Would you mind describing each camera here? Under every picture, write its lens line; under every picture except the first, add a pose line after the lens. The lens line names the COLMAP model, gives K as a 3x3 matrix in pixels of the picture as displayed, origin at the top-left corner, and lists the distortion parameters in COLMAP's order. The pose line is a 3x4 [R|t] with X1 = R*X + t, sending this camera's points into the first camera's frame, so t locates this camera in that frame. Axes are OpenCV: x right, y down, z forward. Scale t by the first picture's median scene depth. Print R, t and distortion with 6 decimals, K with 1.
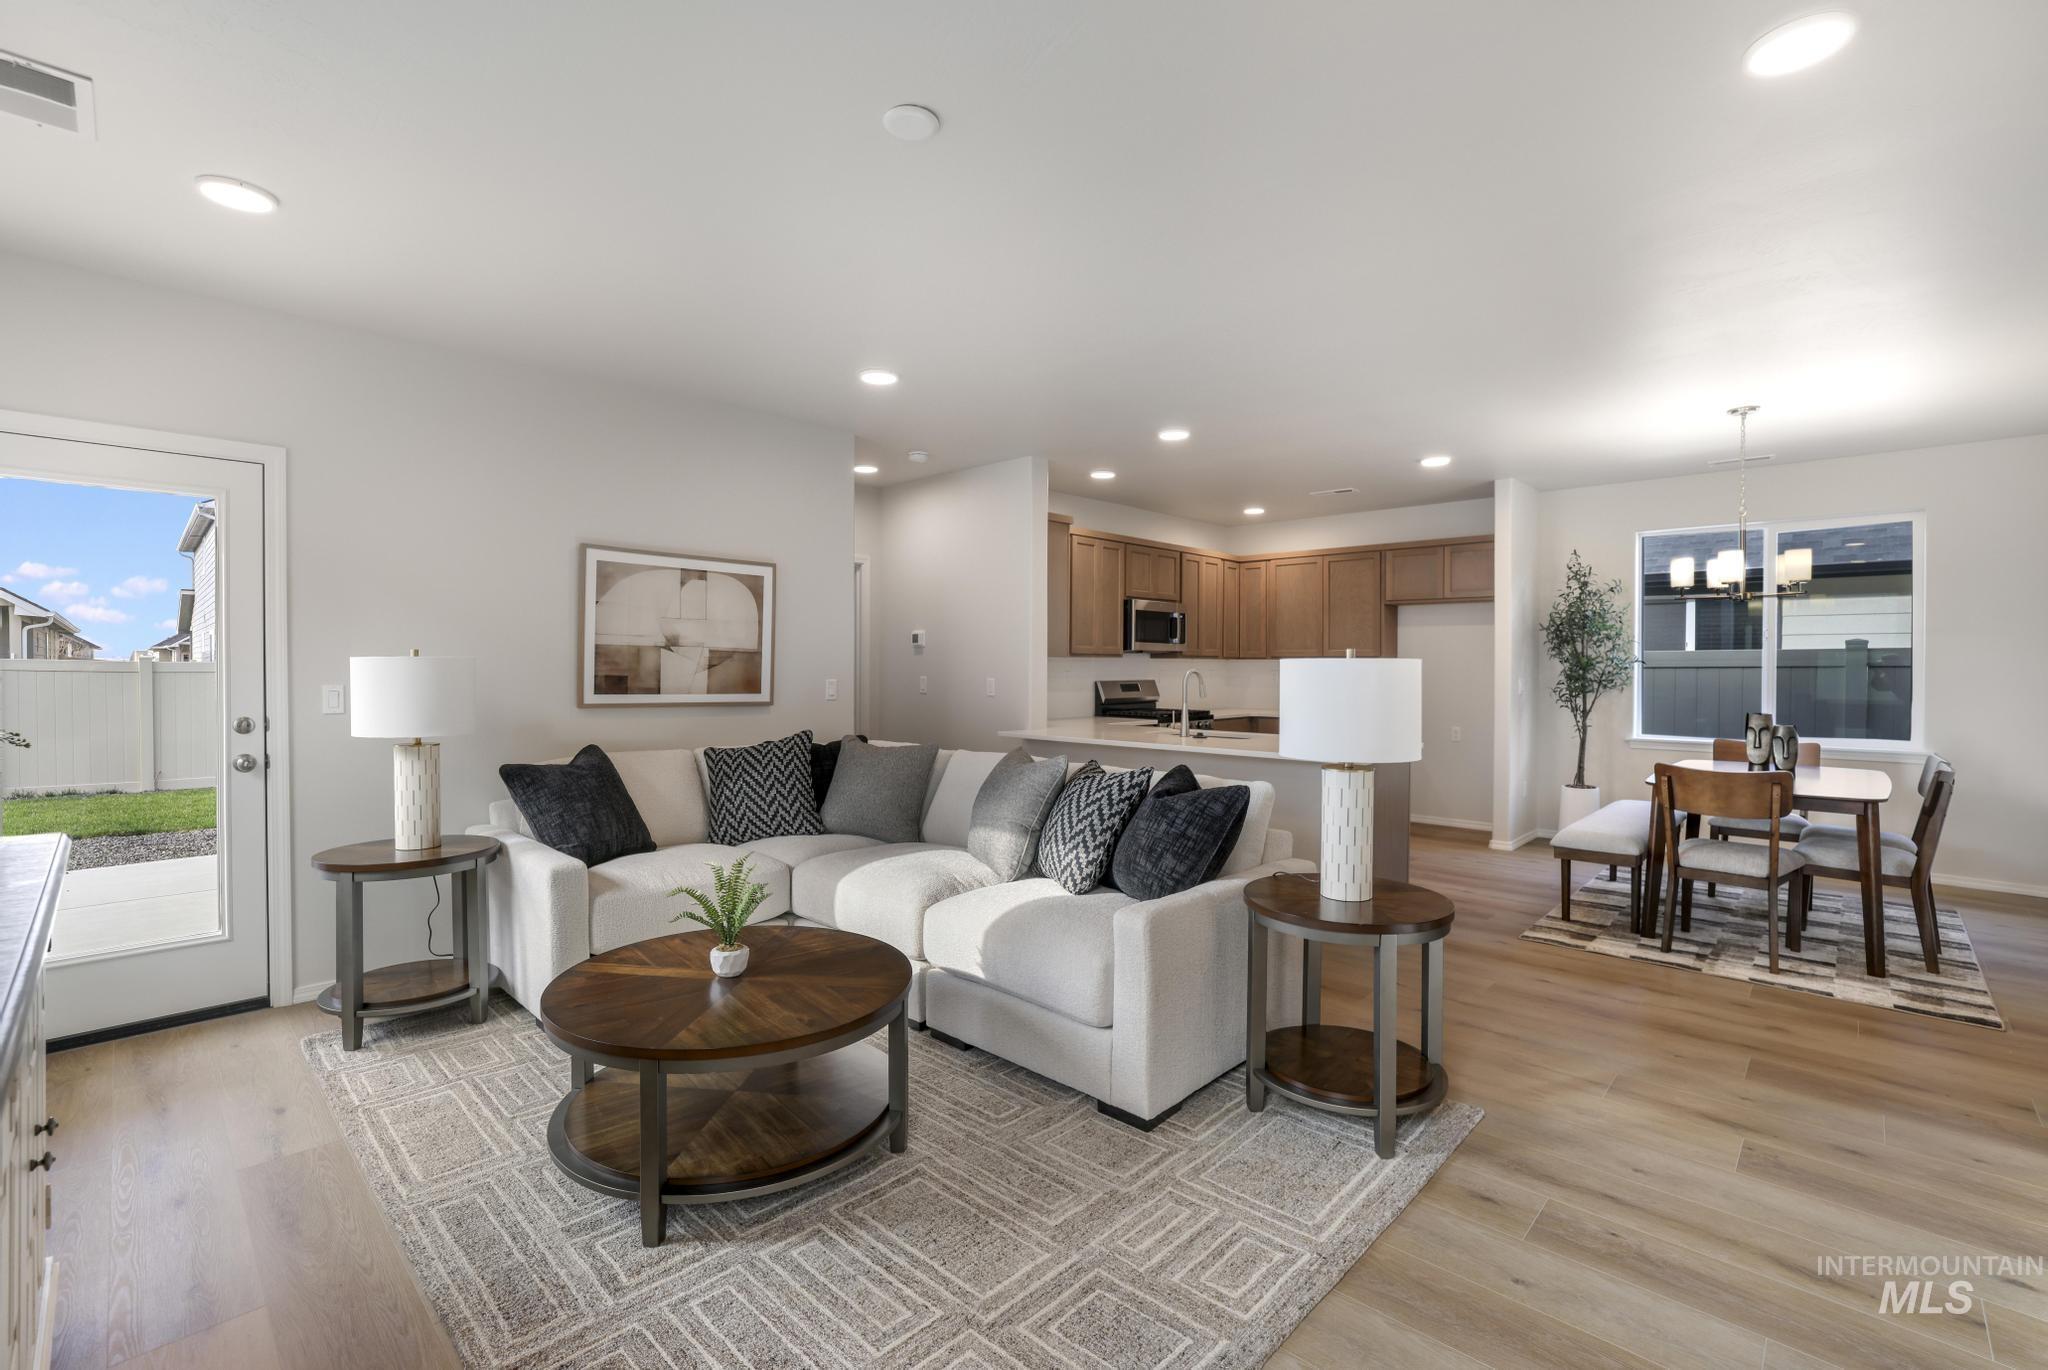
lens RADIAL K [[896.8, 0, 1013.9], [0, 896.8, 669.4], [0, 0, 1]] dist [-0.047346, 0.010939]
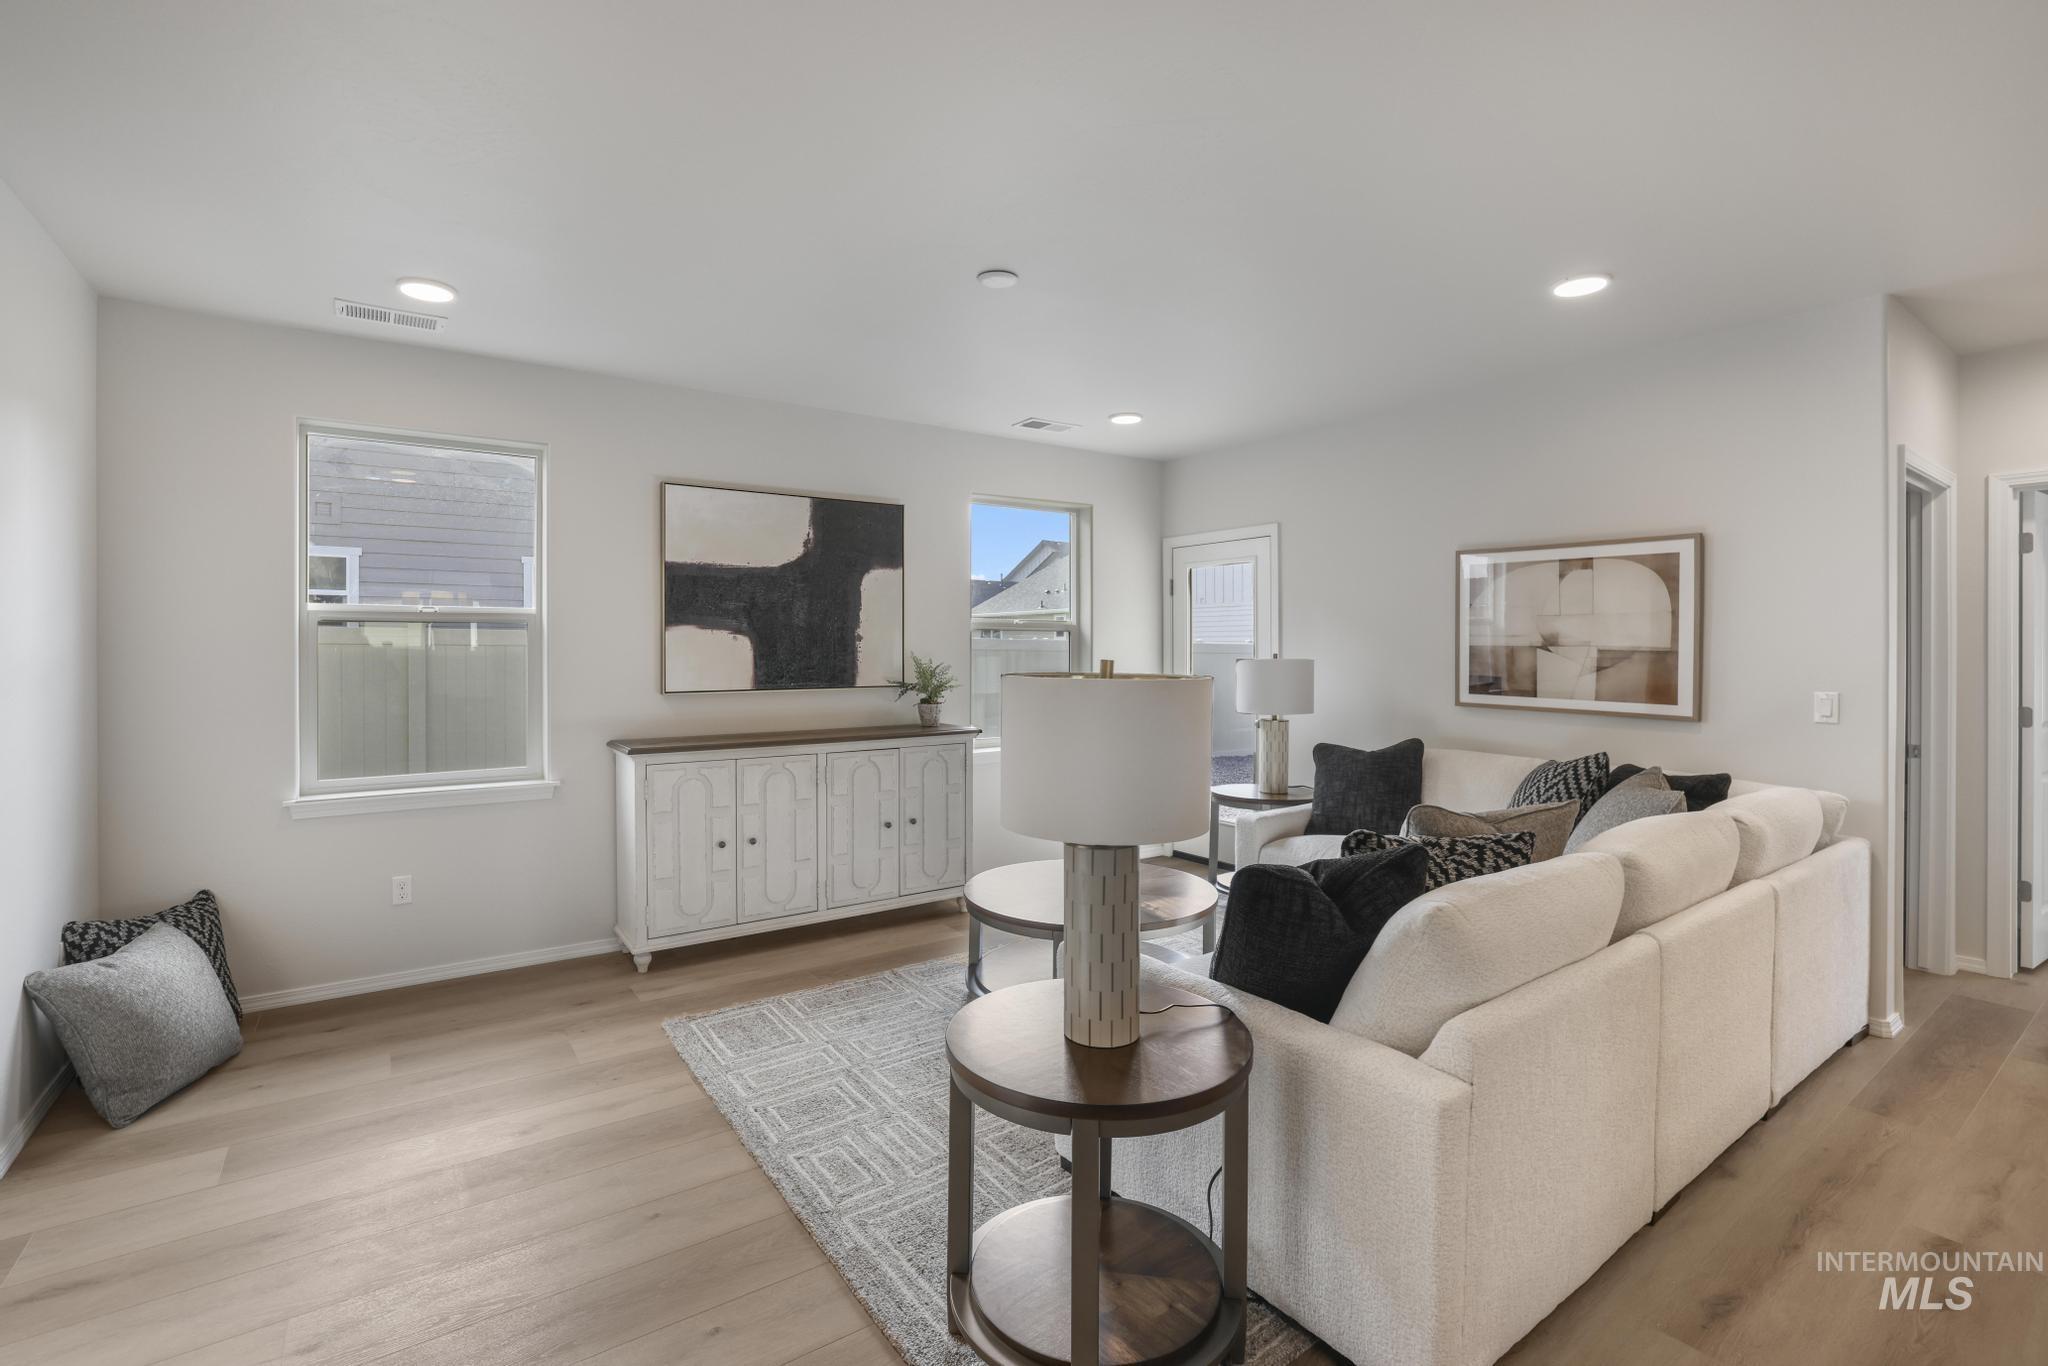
lens RADIAL K [[896.8, 0, 1015.0], [0, 896.8, 654.3], [0, 0, 1]] dist [-0.047346, 0.010939]
pose [[-0.196839, 0.002869, -0.980432, 0.416544], [-0.002129, 0.999992, 0.003354, -0.013274], [0.980433, 0.002748, -0.196832, 0.431837]]
